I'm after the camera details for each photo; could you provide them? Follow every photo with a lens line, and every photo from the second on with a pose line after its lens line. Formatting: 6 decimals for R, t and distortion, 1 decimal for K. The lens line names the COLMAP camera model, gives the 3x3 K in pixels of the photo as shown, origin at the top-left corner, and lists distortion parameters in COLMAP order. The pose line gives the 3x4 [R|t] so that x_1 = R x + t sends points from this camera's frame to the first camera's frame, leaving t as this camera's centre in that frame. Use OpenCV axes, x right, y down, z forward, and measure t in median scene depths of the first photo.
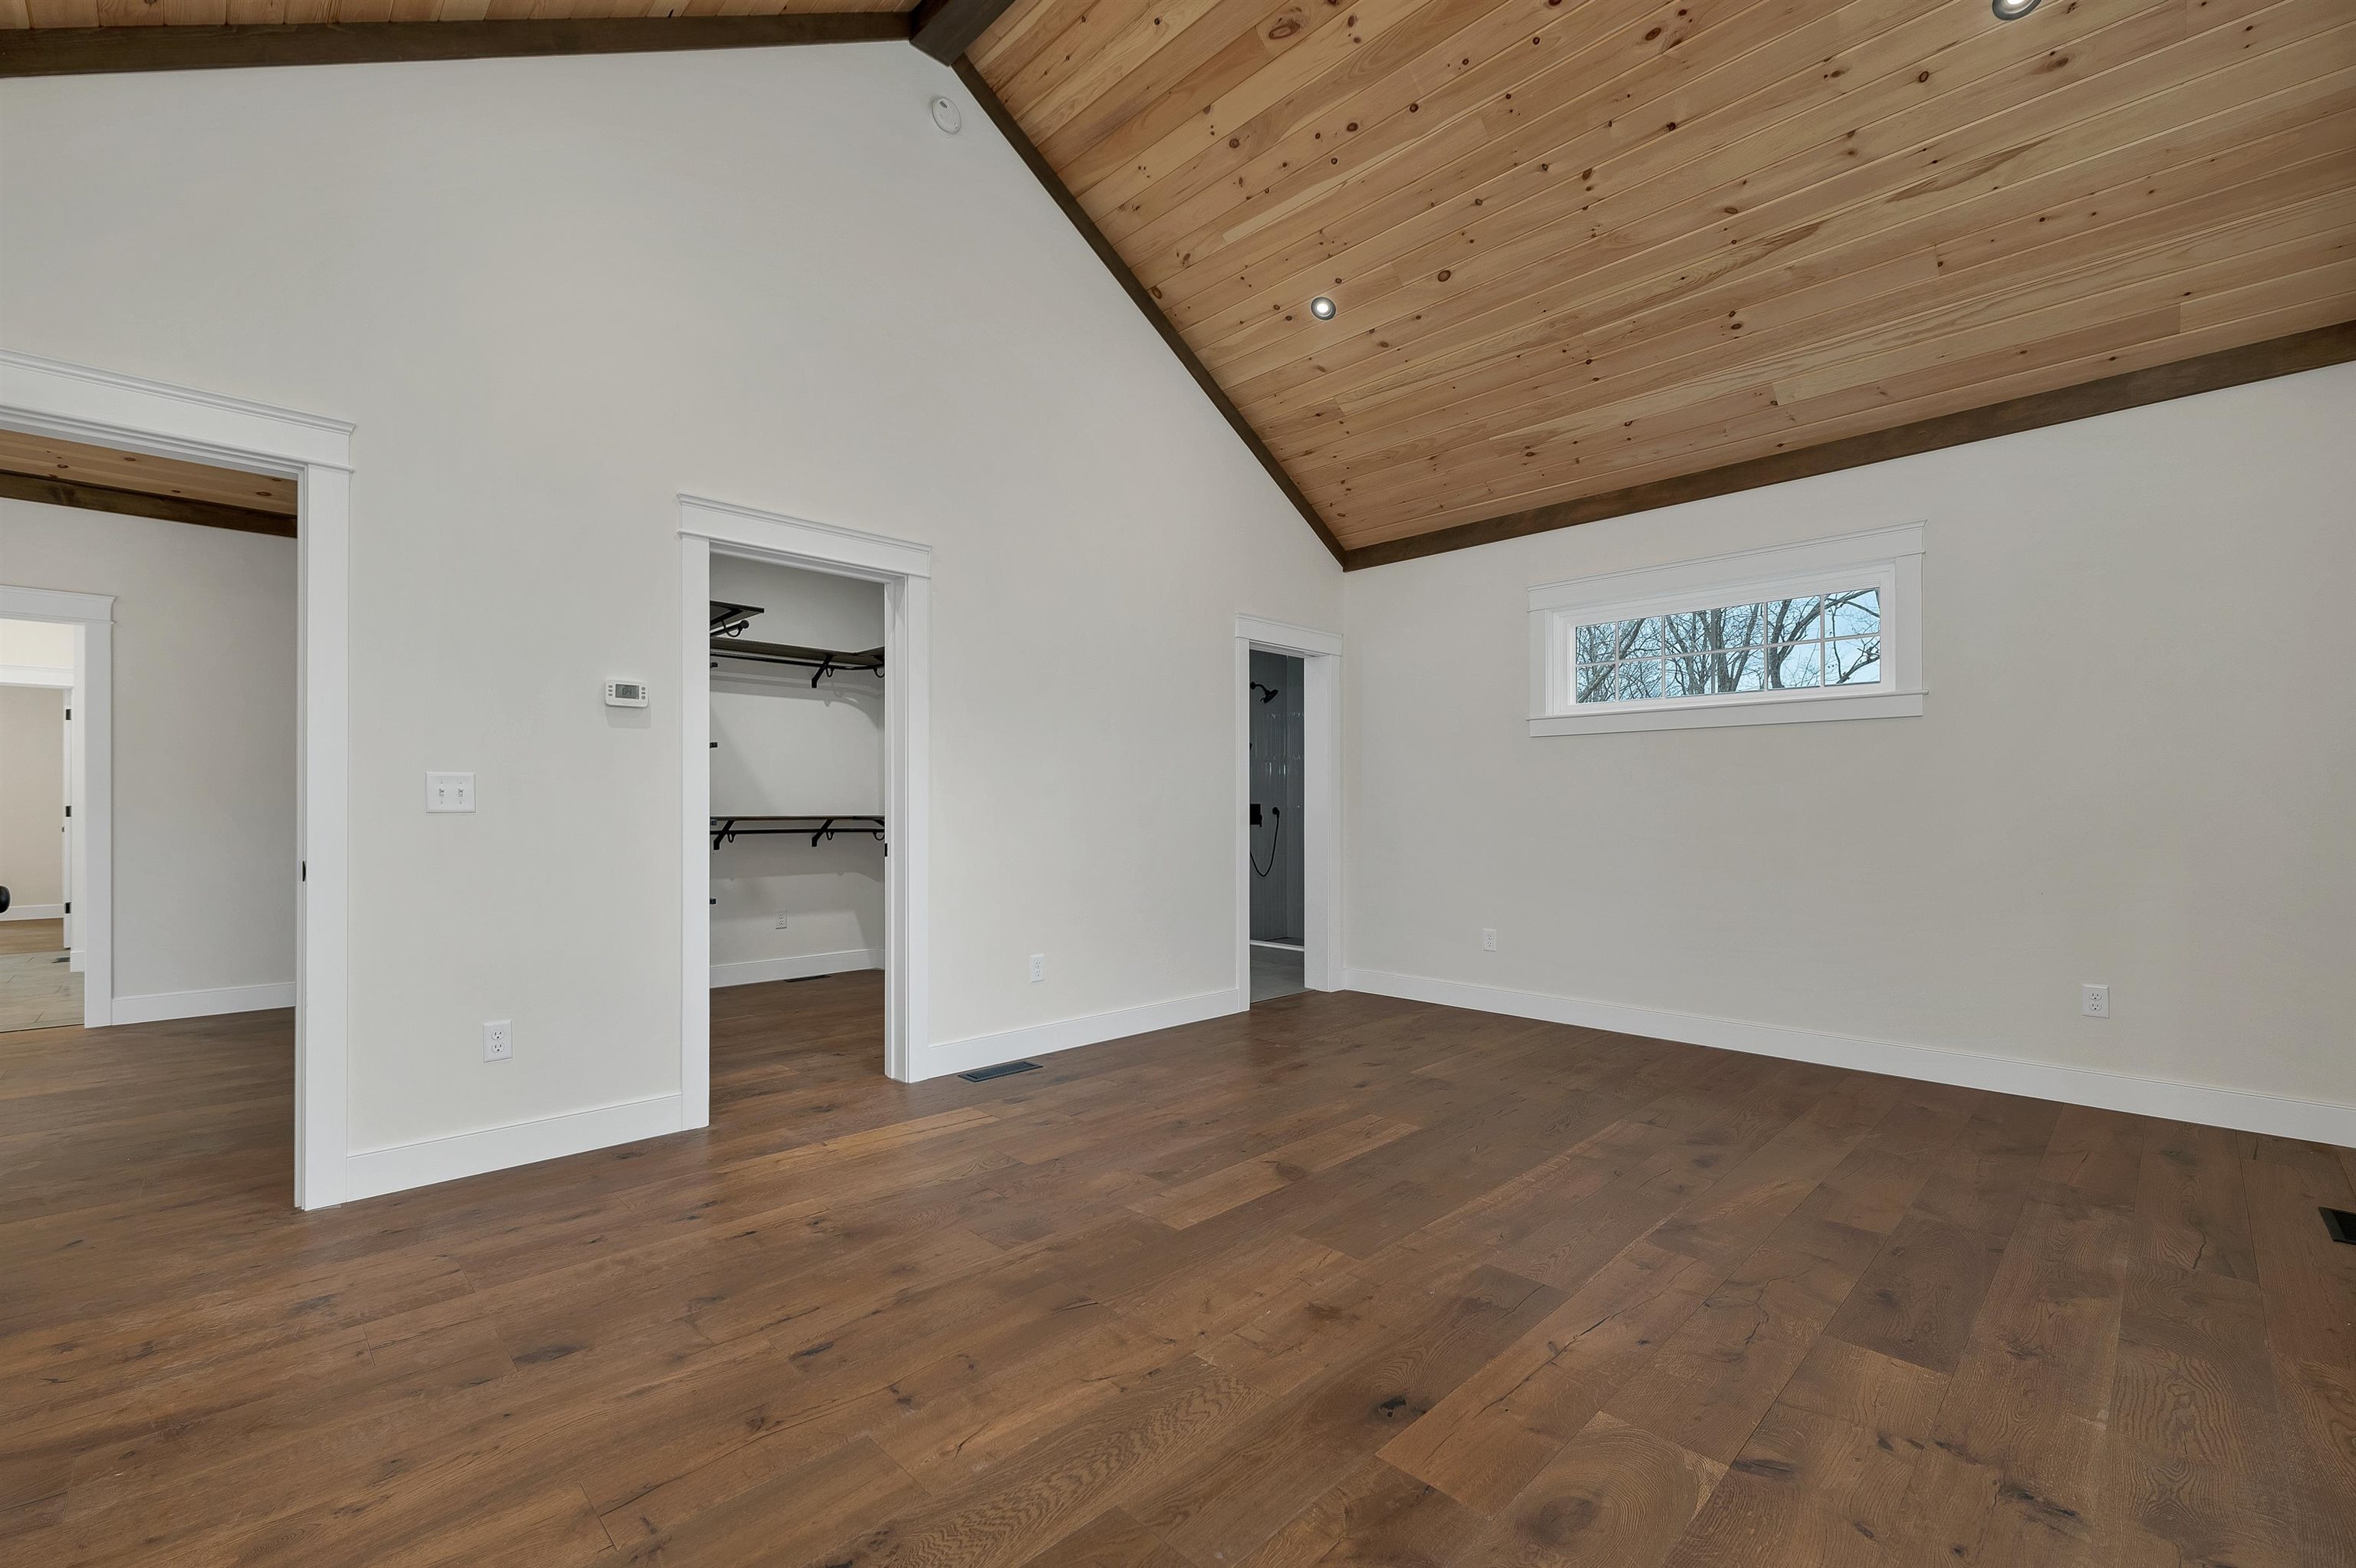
lens RADIAL K [[990.0, 0, 1166.1], [0, 990.0, 807.0], [0, 0, 1]] dist [0.001315, -0.000001]
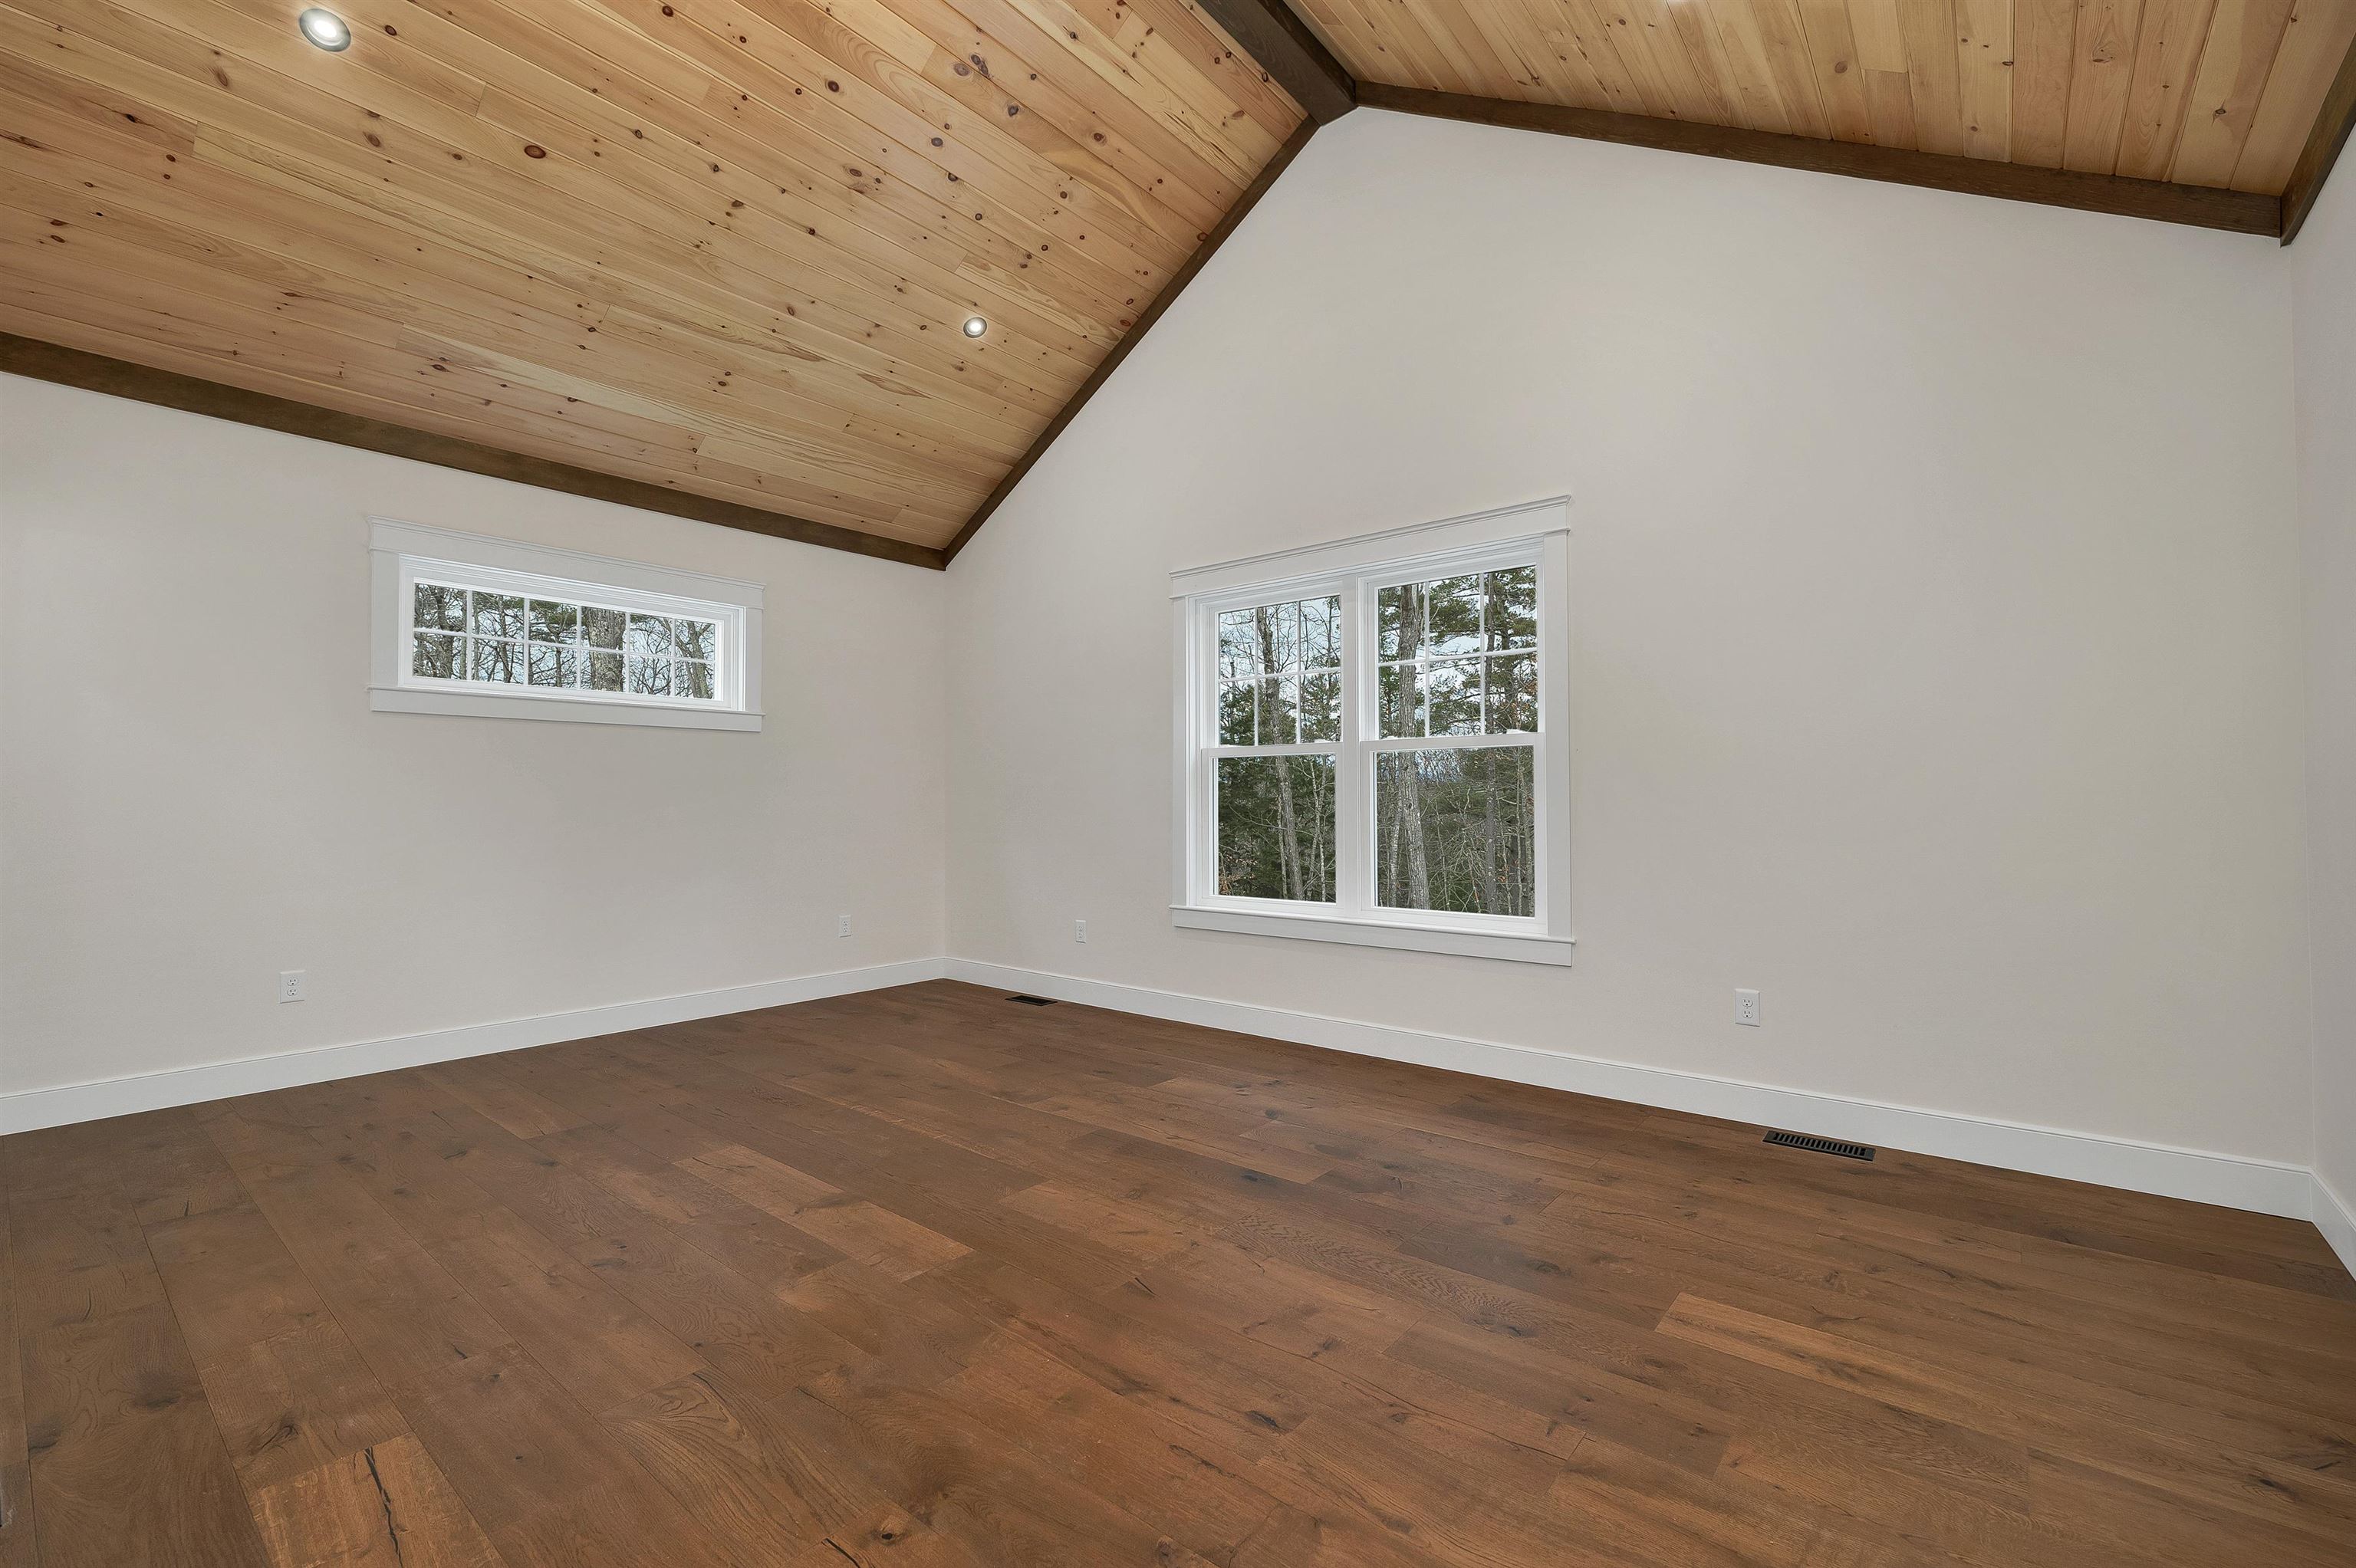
lens RADIAL K [[1003.0, 0, 1178.0], [0, 1003.0, 784.0], [0, 0, 1]] dist [-0.001226, 0.000196]
pose [[-0.107569, 0.017649, 0.994041, -0.720596], [-0.001736, 0.999838, -0.017940, 0.000081], [-0.994196, -0.003656, -0.107521, 0.682165]]
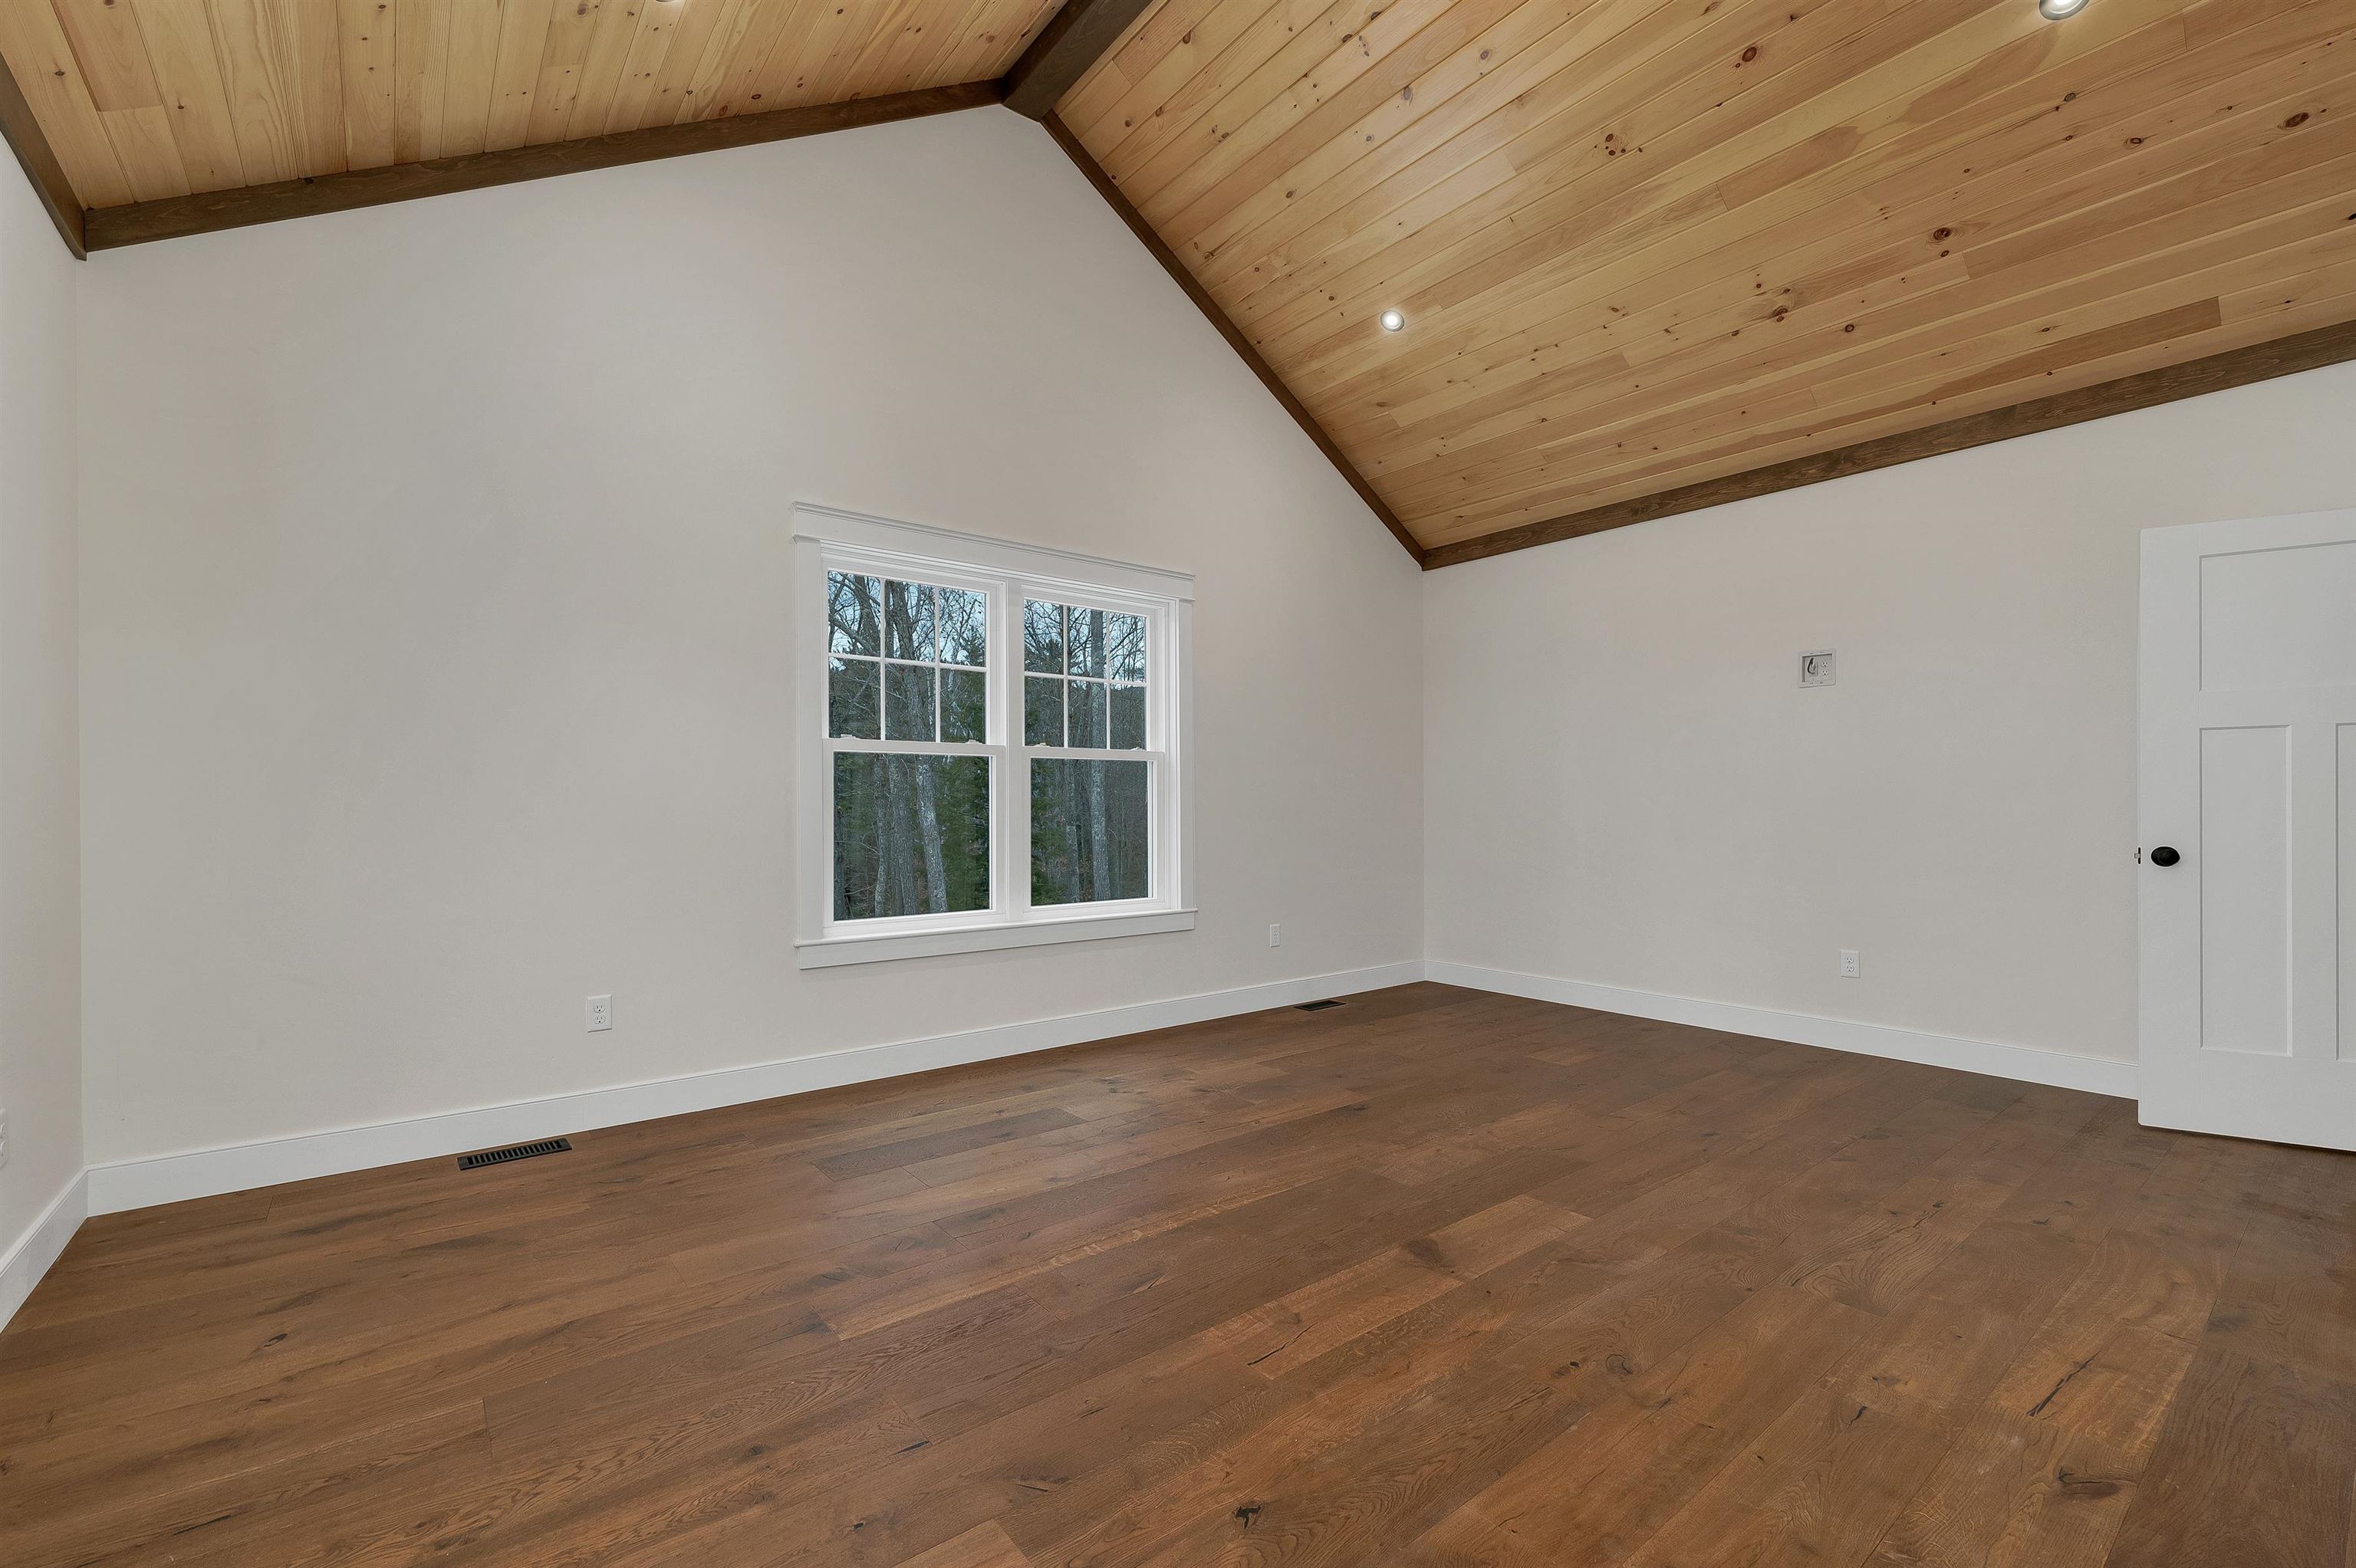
lens RADIAL K [[992.1, 0, 1178.7], [0, 992.1, 808.1], [0, 0, 1]] dist [0.000292, -0.000287]
pose [[-0.995458, 0.001236, 0.095192, 0.210497], [0.001058, 0.999998, -0.001921, 0.004869], [-0.095194, -0.001812, -0.995457, 1.581009]]
